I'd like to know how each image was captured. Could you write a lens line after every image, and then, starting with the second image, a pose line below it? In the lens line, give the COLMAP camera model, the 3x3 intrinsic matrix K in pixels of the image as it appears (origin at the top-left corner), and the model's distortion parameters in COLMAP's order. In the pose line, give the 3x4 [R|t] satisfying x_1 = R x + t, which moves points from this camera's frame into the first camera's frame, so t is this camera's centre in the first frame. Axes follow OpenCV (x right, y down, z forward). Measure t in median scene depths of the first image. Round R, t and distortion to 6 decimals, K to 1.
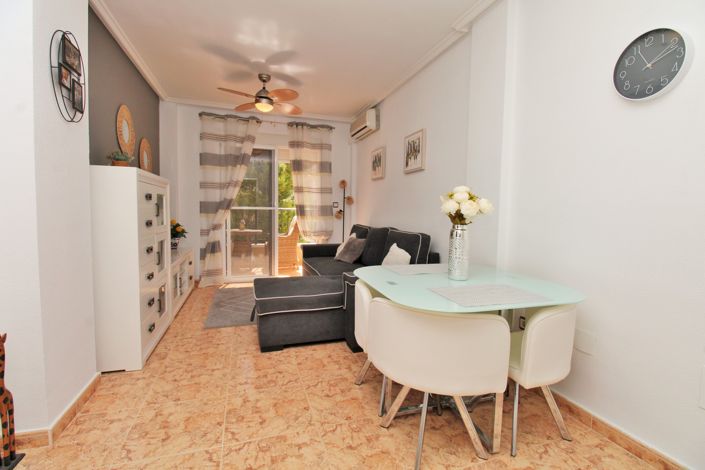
lens RADIAL K [[334.5, 0, 352.5], [0, 334.5, 235.0], [0, 0, 1]] dist [0.000120, -0.012280]
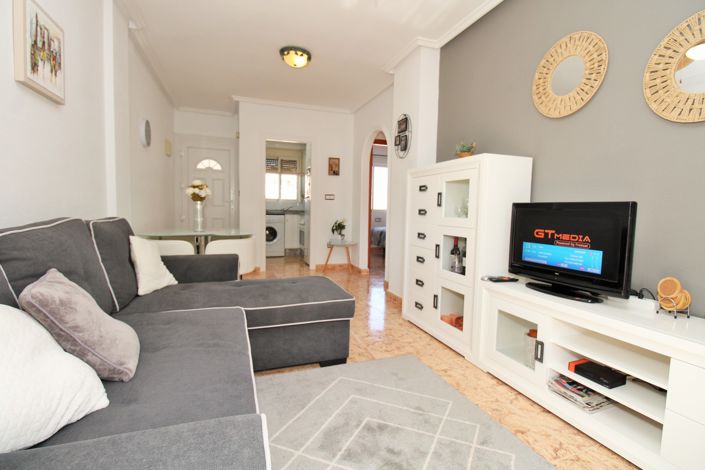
lens RADIAL K [[334.5, 0, 352.5], [0, 334.5, 235.0], [0, 0, 1]] dist [0.000120, -0.012280]
pose [[-0.998523, -0.038765, -0.038068, -0.173487], [-0.043699, 0.989365, 0.138733, -0.057735], [0.032286, 0.140191, -0.989598, 1.097909]]
